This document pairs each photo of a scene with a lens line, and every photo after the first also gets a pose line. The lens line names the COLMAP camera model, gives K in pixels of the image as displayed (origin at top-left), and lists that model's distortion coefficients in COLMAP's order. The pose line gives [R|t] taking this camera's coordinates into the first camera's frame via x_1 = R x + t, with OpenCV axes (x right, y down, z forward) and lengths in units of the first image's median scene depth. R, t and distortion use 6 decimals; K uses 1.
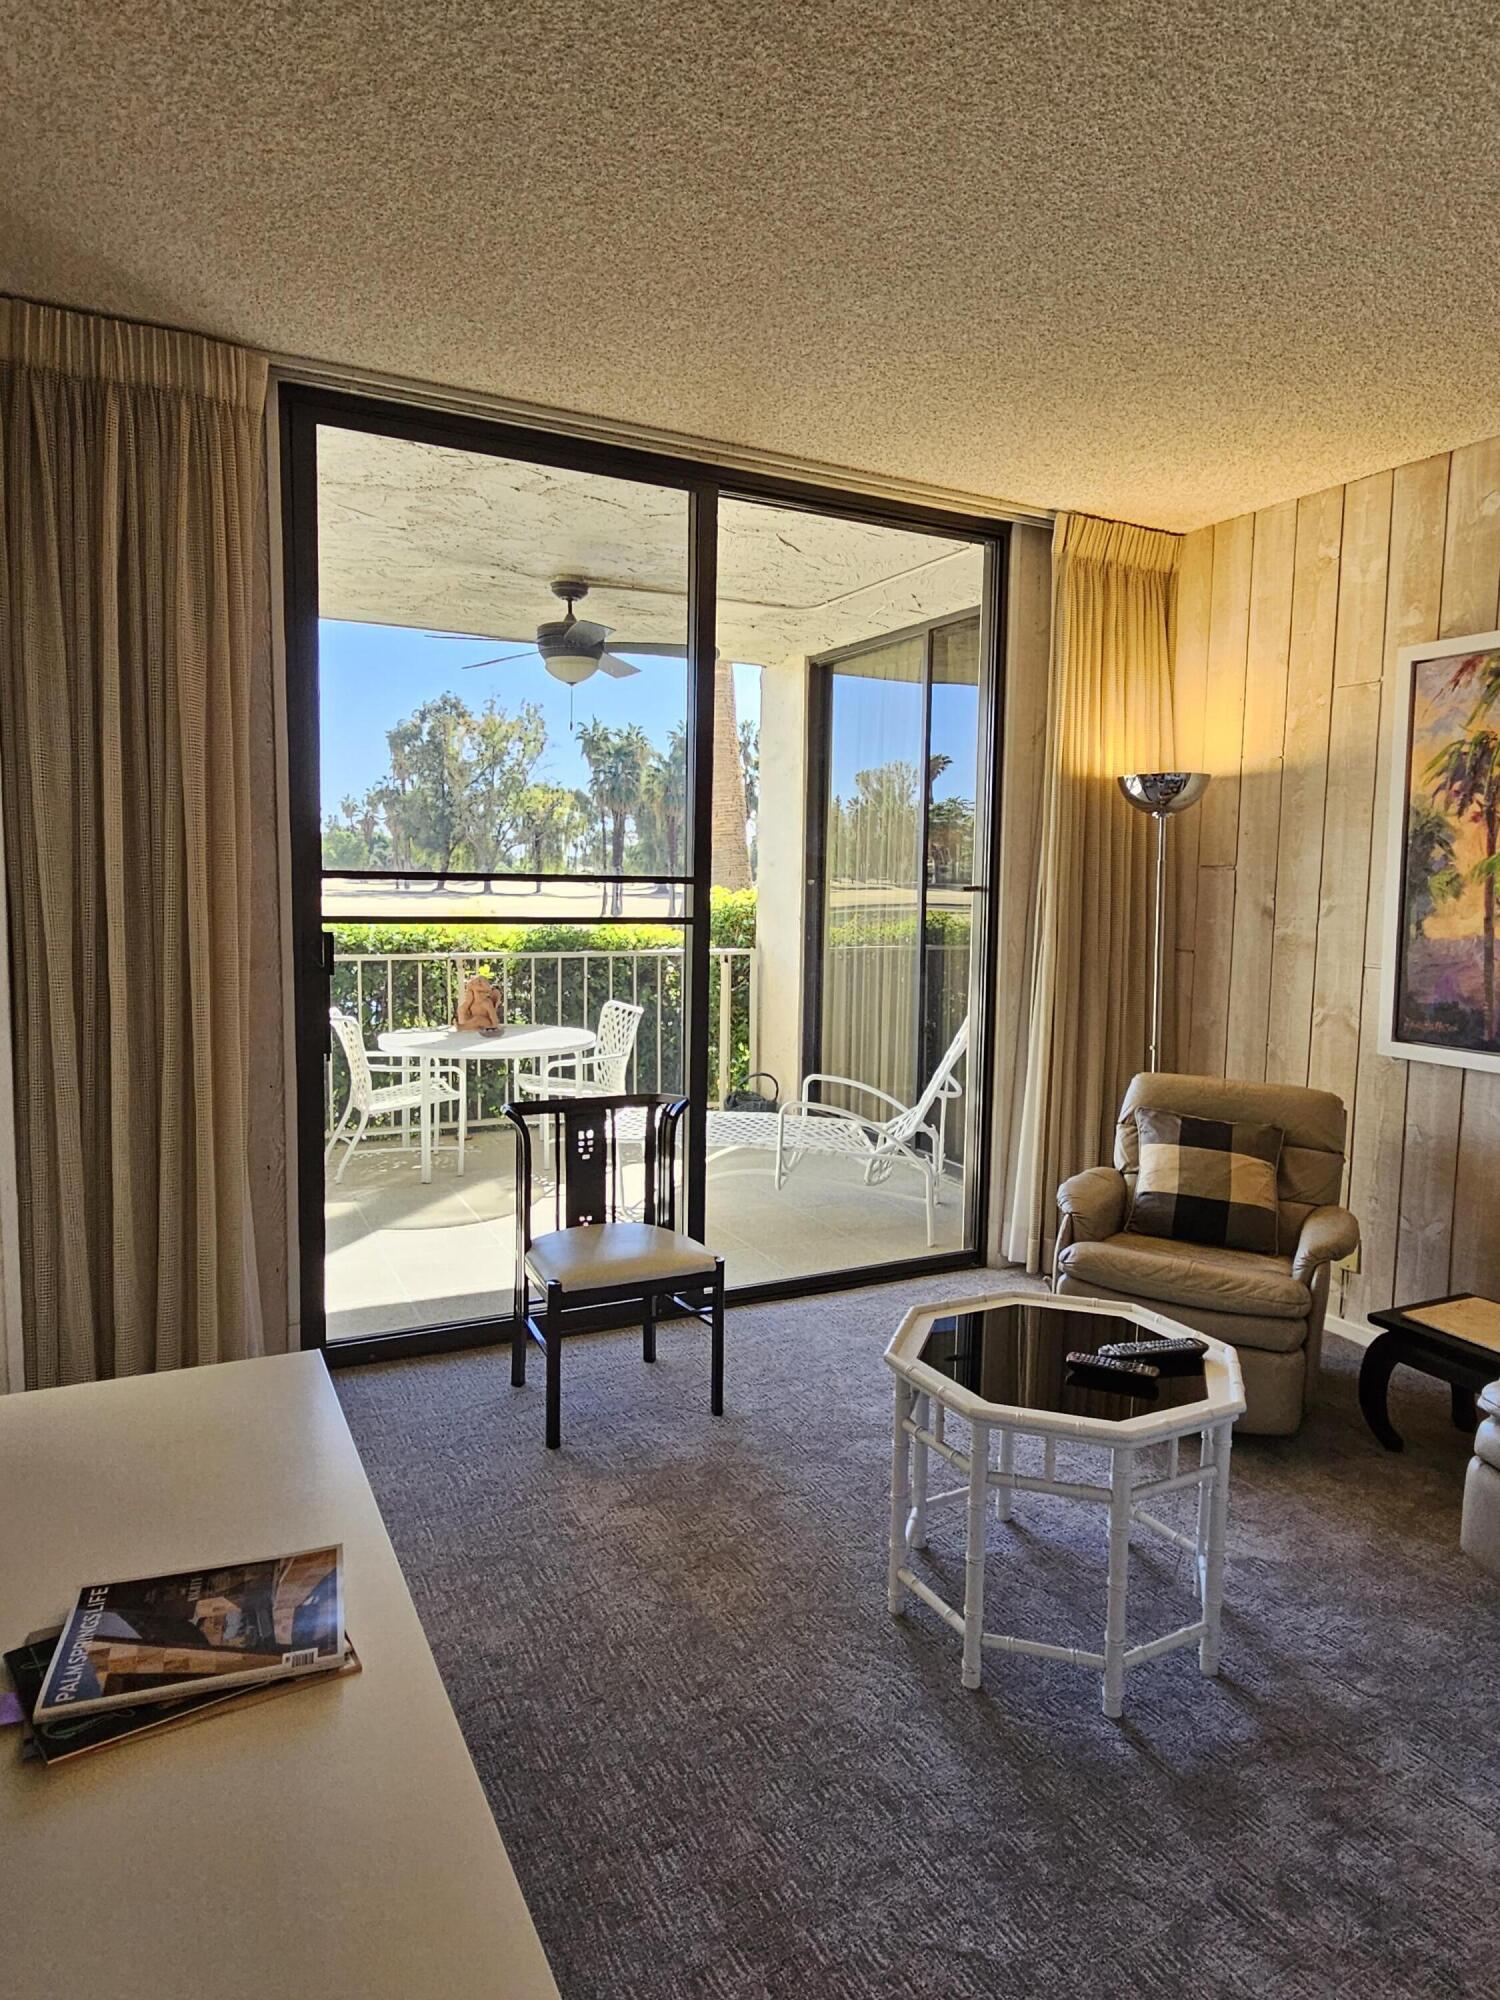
lens RADIAL K [[1206.3, 0, 761.7], [0, 1206.3, 993.4], [0, 0, 1]] dist [-0.006786, -0.002434]
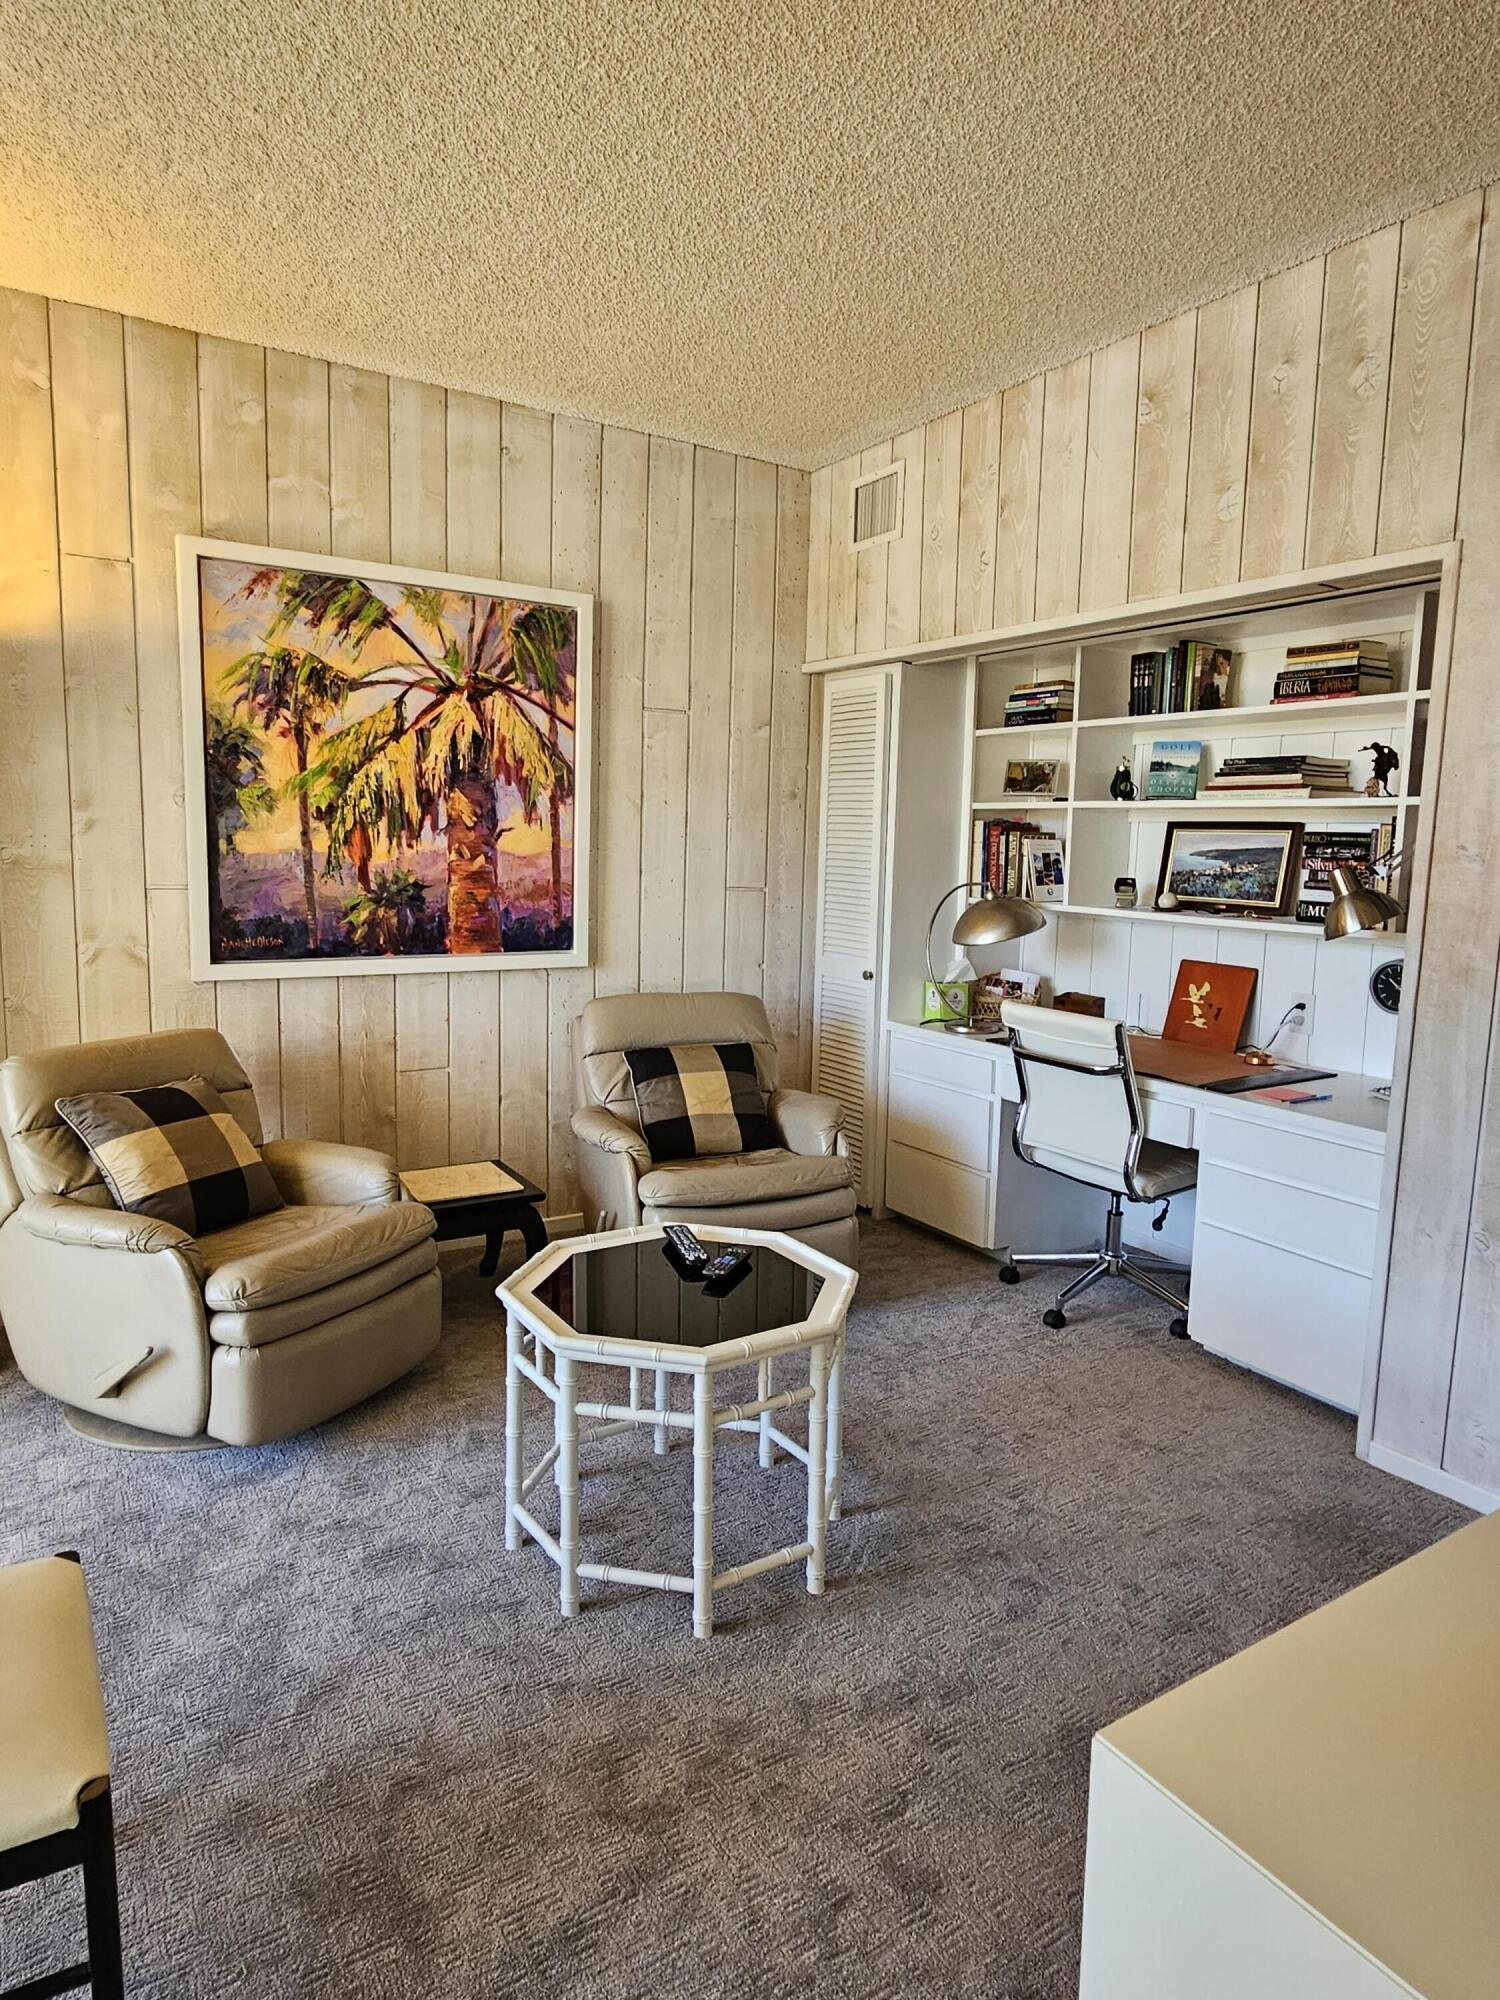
lens RADIAL K [[1206.3, 0, 760.1], [0, 1206.3, 998.7], [0, 0, 1]] dist [-0.006786, -0.002434]
pose [[-0.116662, -0.152029, 0.981467, -0.482110], [0.066740, 0.984781, 0.160475, -0.059756], [-0.990927, 0.084225, -0.104740, 0.709638]]
